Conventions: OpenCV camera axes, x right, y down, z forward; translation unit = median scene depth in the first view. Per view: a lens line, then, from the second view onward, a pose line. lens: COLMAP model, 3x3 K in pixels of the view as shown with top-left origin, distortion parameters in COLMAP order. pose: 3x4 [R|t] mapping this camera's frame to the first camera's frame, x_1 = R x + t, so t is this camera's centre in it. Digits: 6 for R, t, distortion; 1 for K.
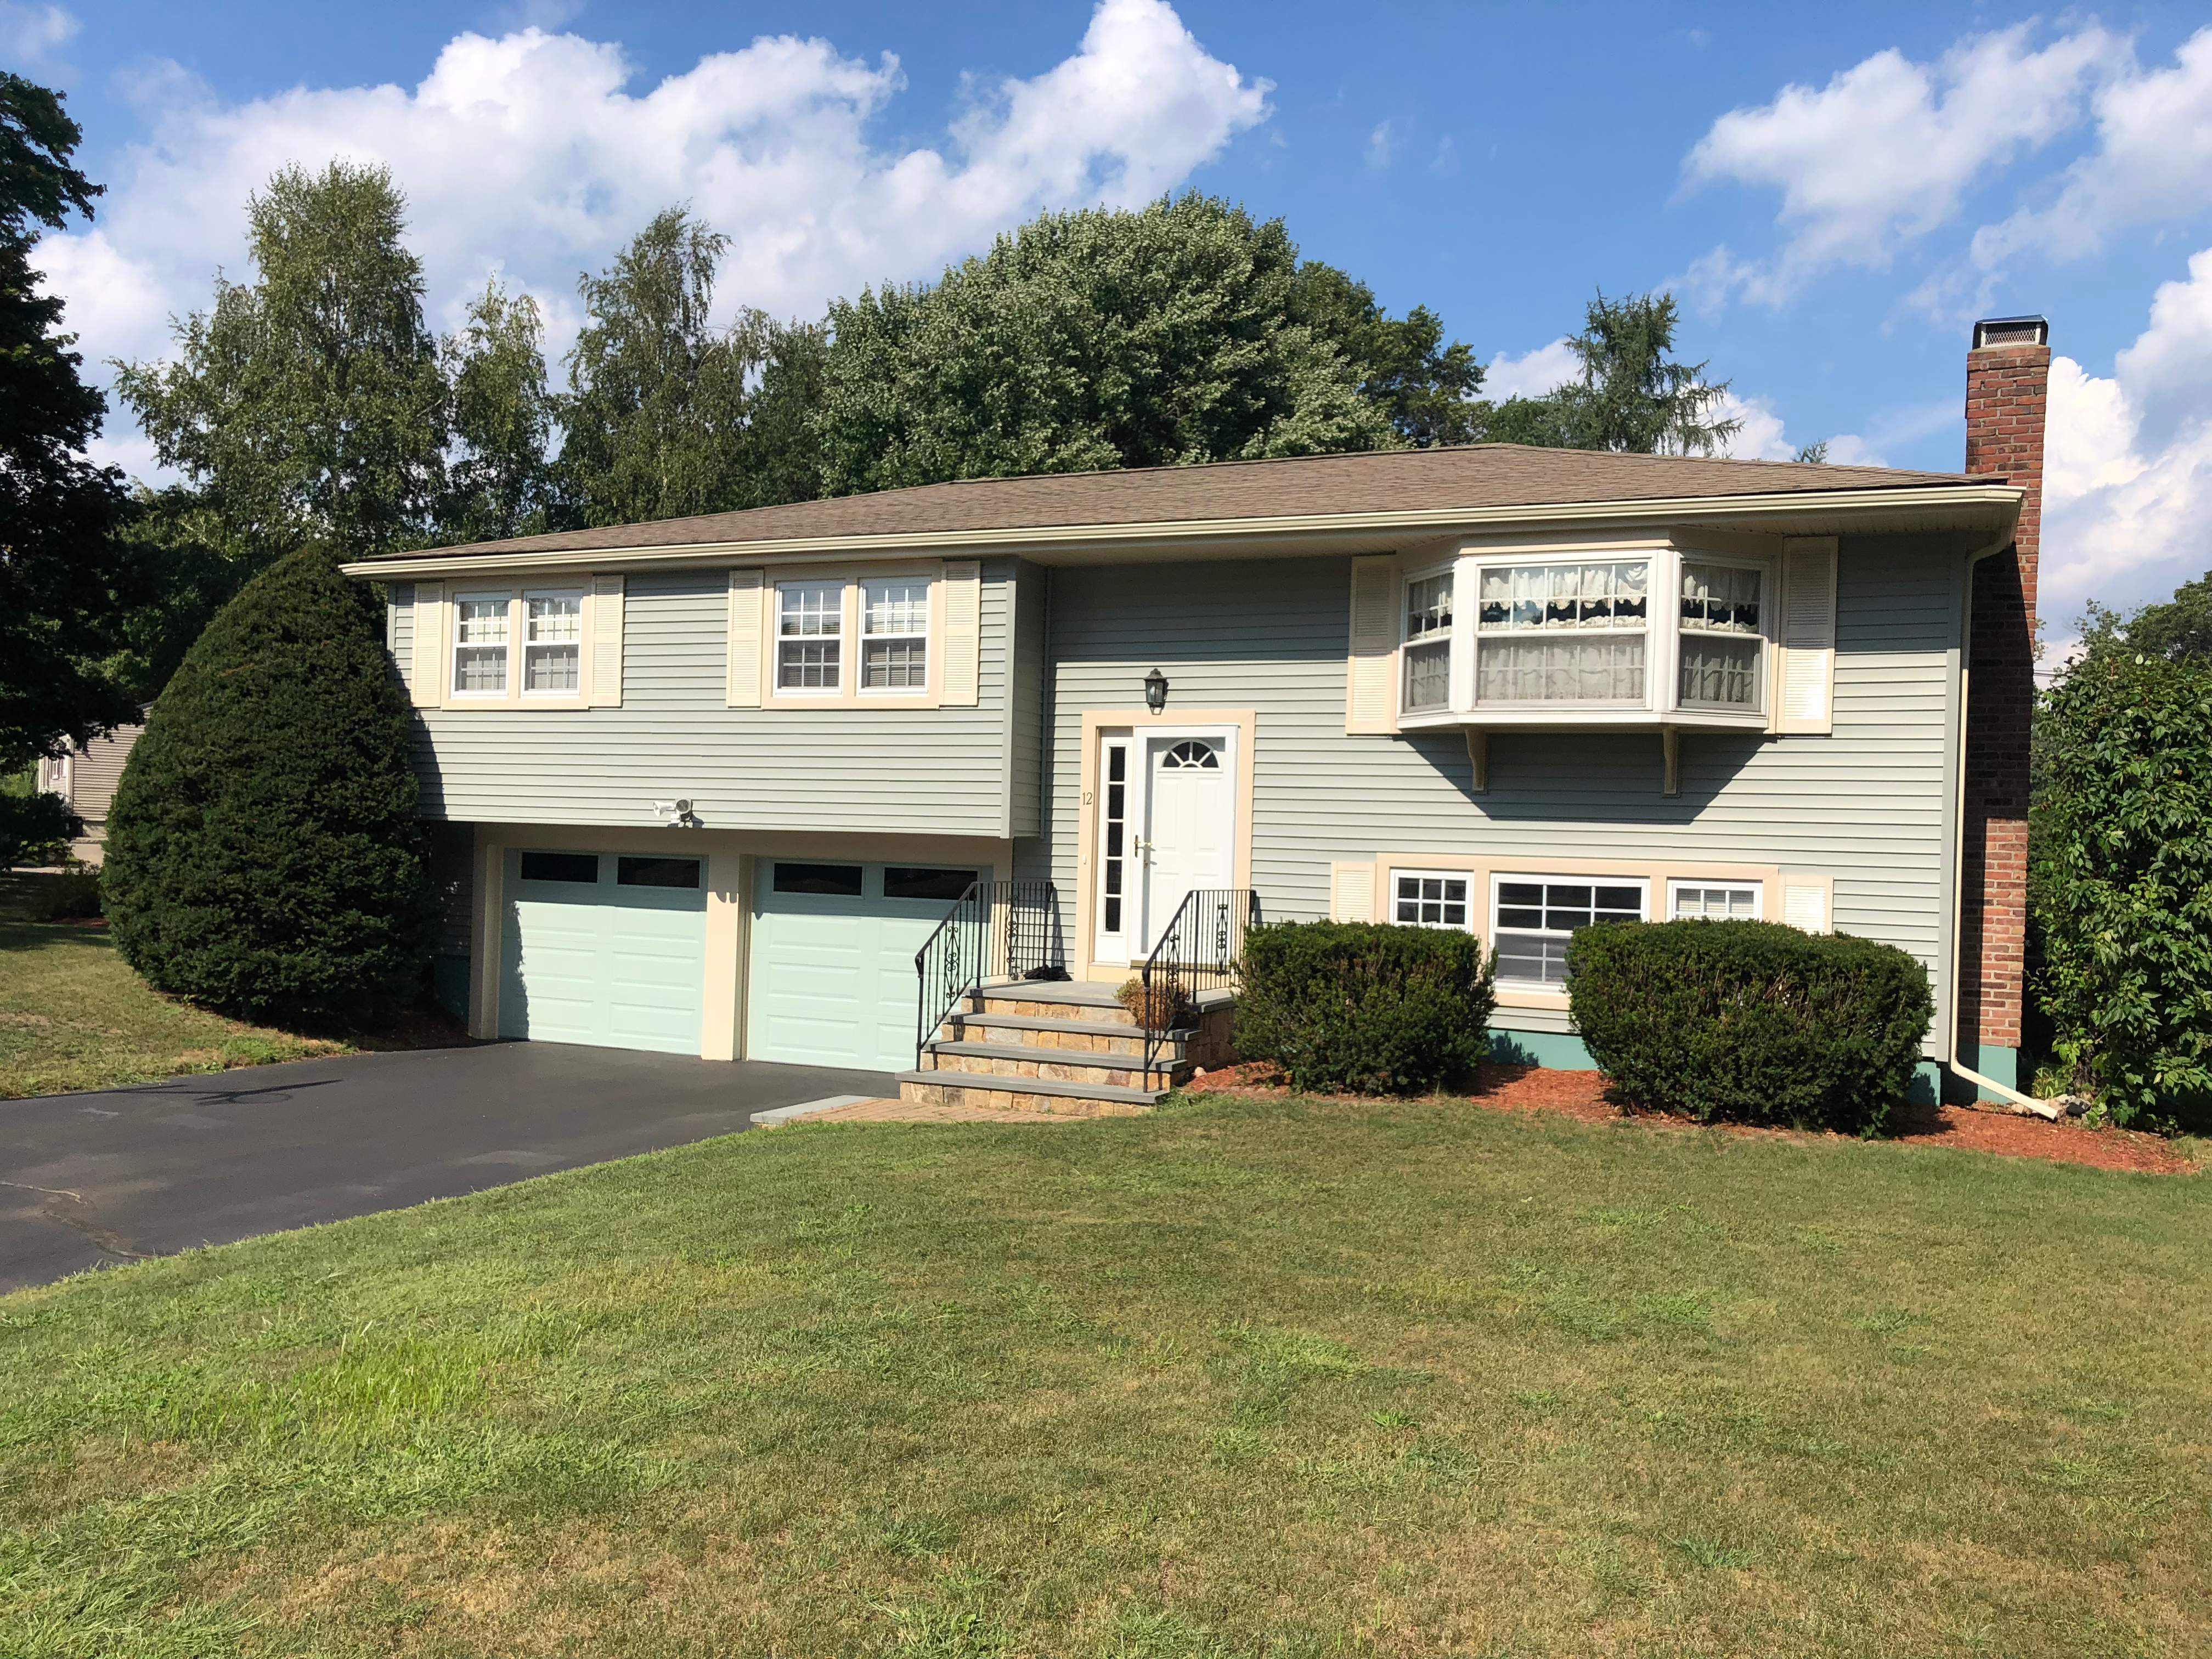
lens RADIAL K [[1813.3, 0, 1099.1], [0, 1813.3, 827.9], [0, 0, 1]] dist [0.096306, -0.061322]
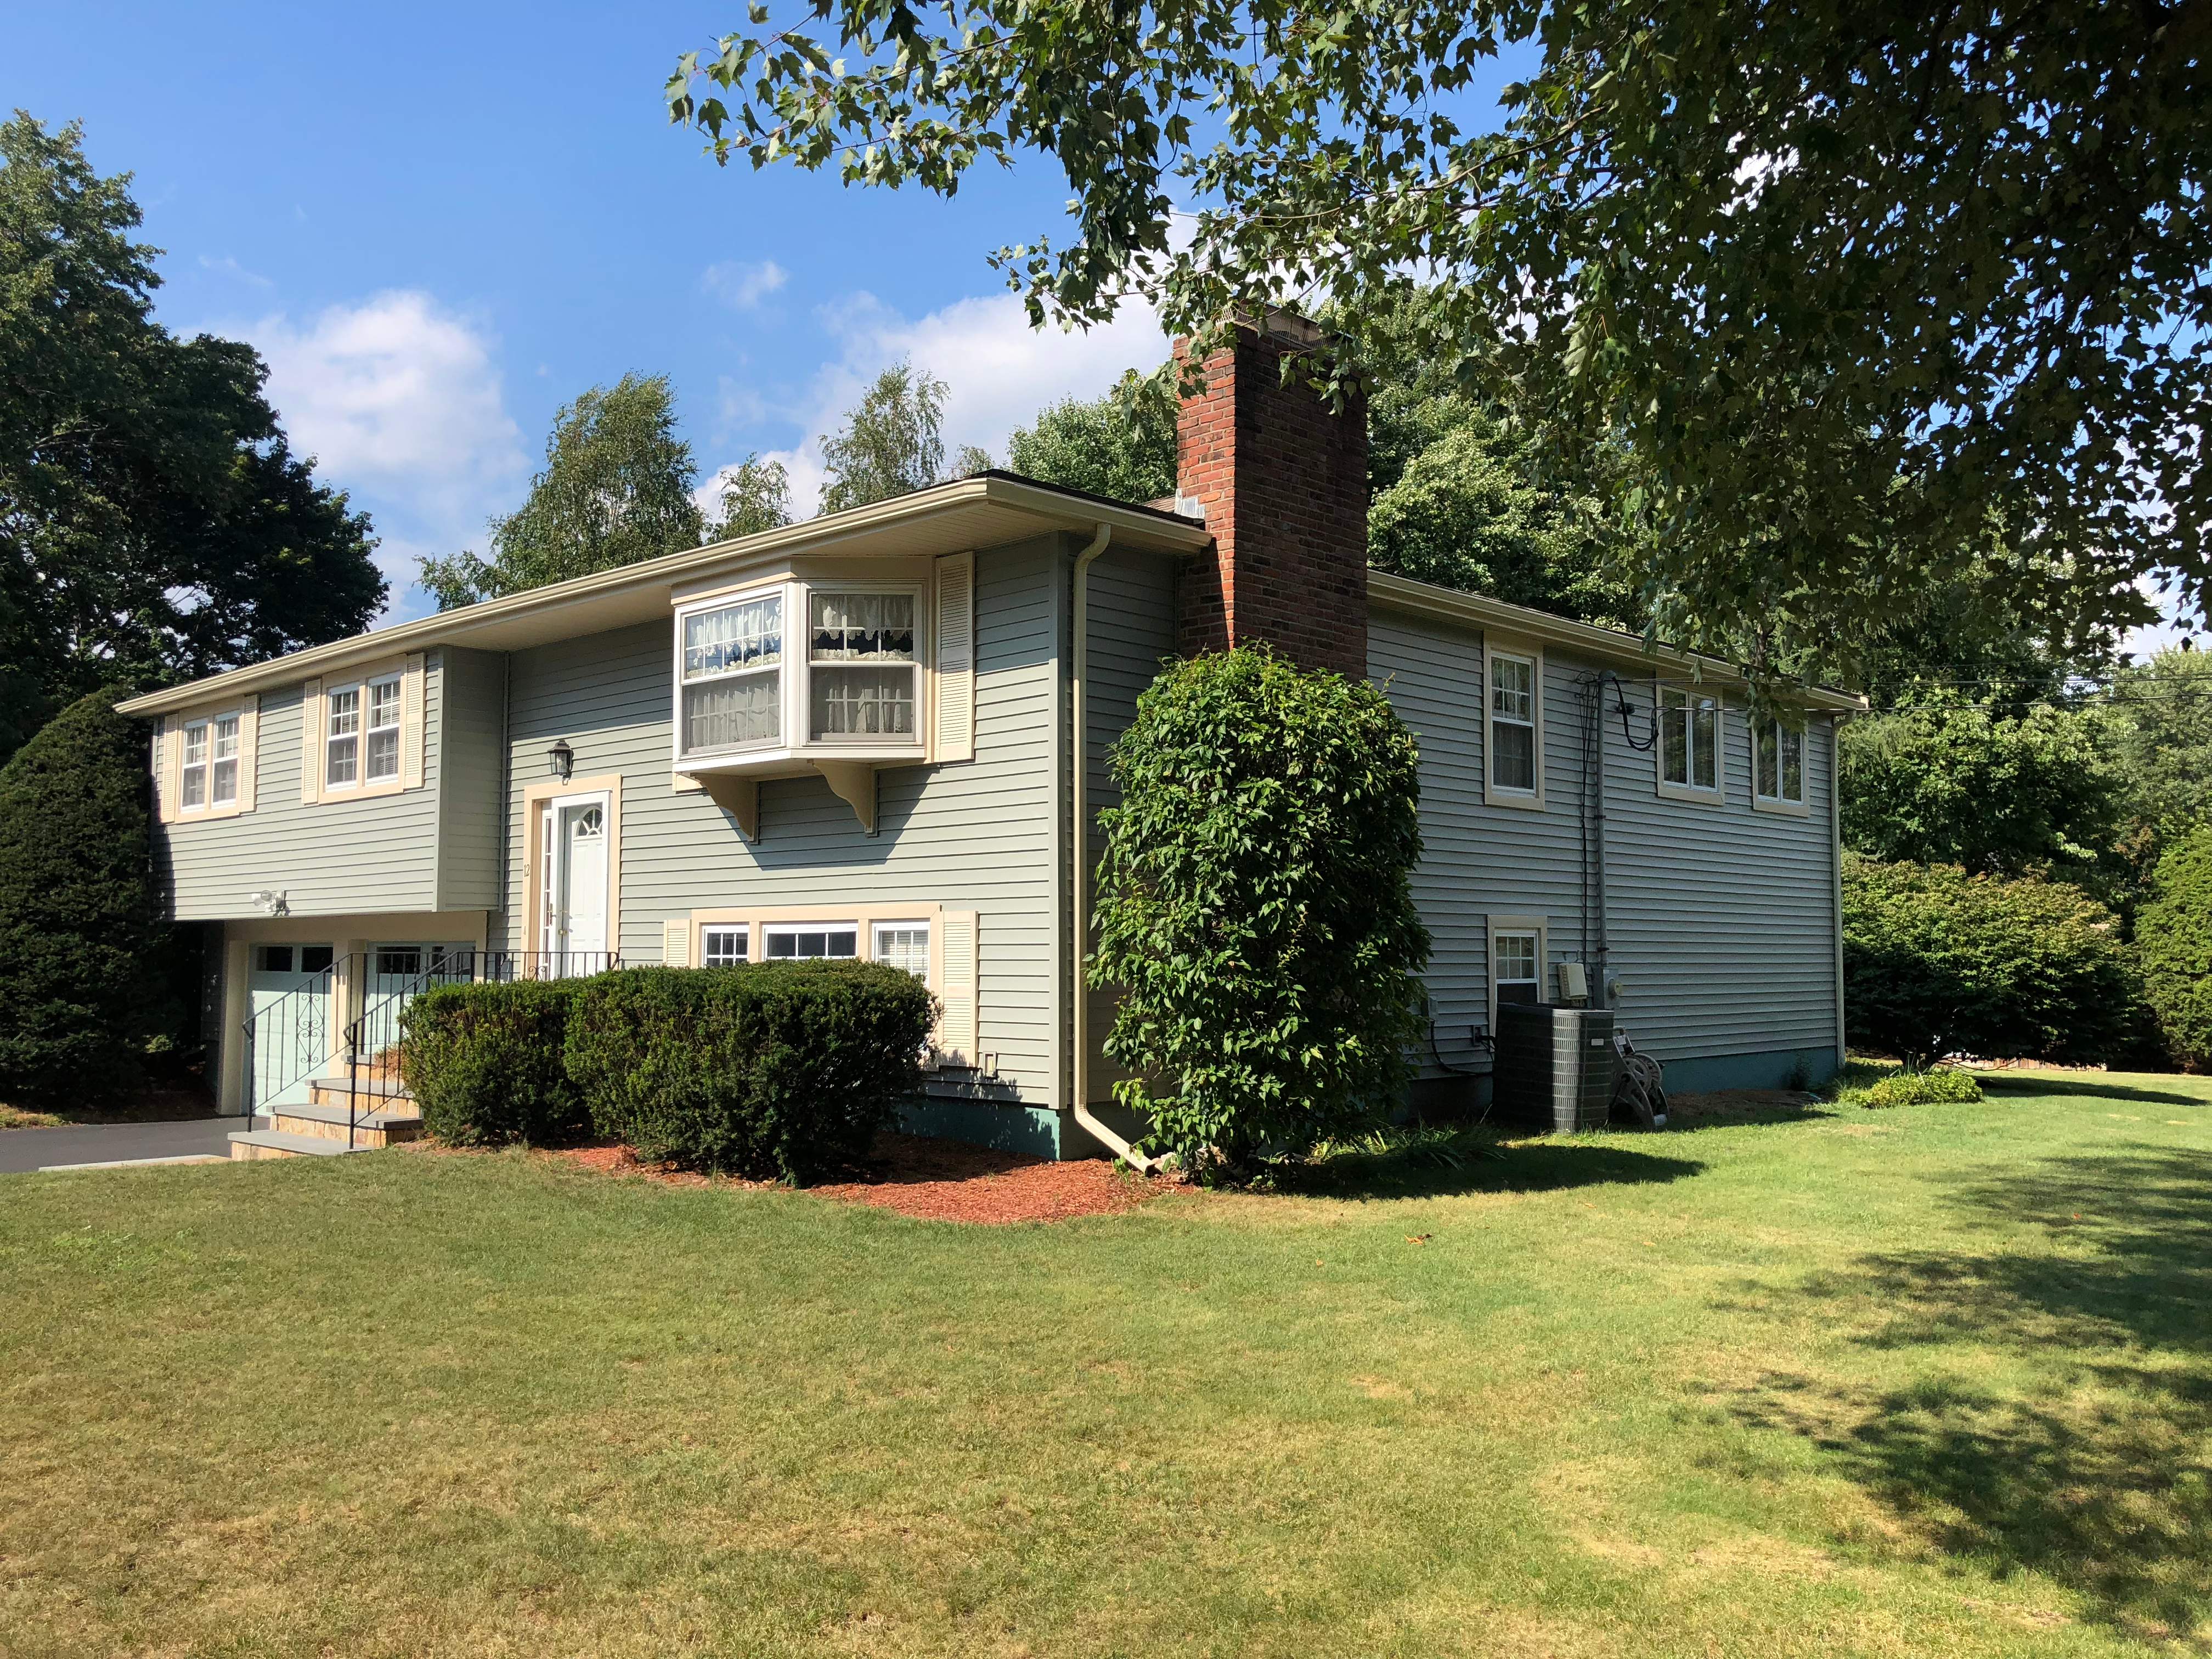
lens RADIAL K [[1787.9, 0, 1108.4], [0, 1787.9, 778.5], [0, 0, 1]] dist [0.074184, -0.064340]
pose [[0.944854, -0.063190, -0.321338, 0.648938], [0.034482, 0.994950, -0.094262, 0.040515], [0.325672, 0.077984, 0.942261, 0.137700]]
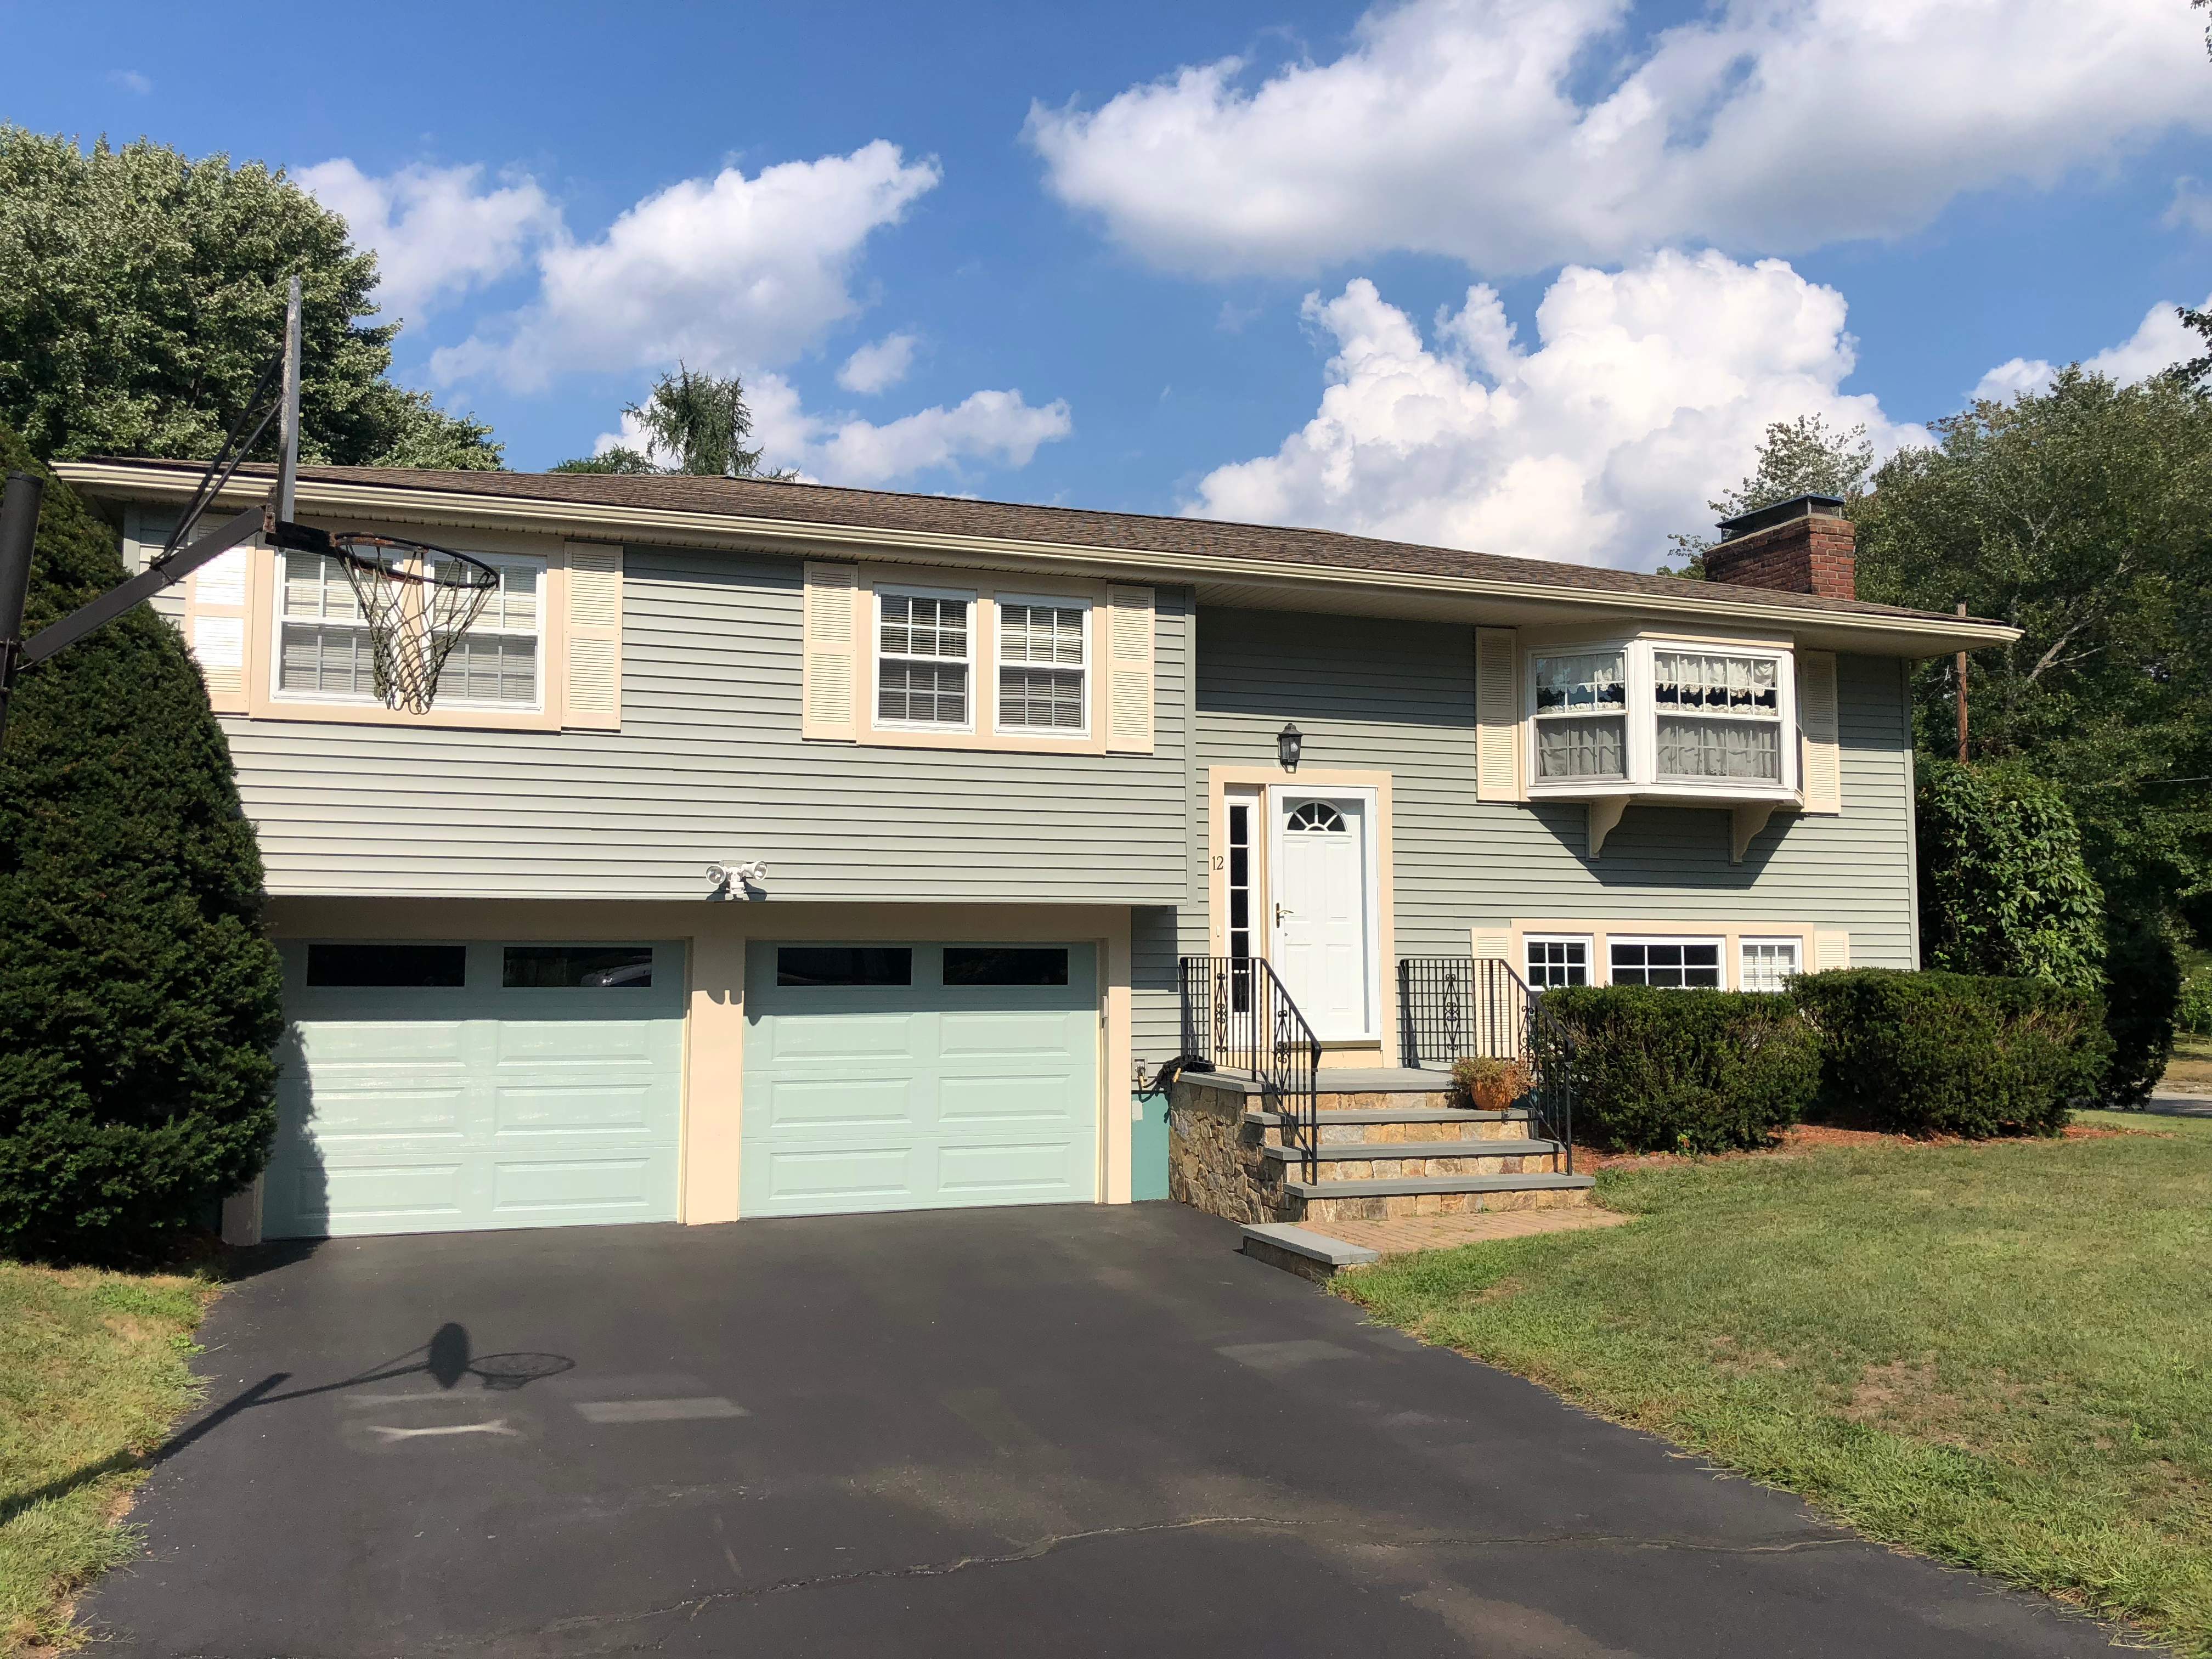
lens RADIAL K [[1787.9, 0, 1108.4], [0, 1787.9, 778.5], [0, 0, 1]] dist [0.074184, -0.064340]
pose [[0.718376, 0.040920, 0.694451, -0.669271], [0.010885, 0.997485, -0.070035, 0.003223], [-0.695570, 0.057871, 0.716123, 0.409886]]
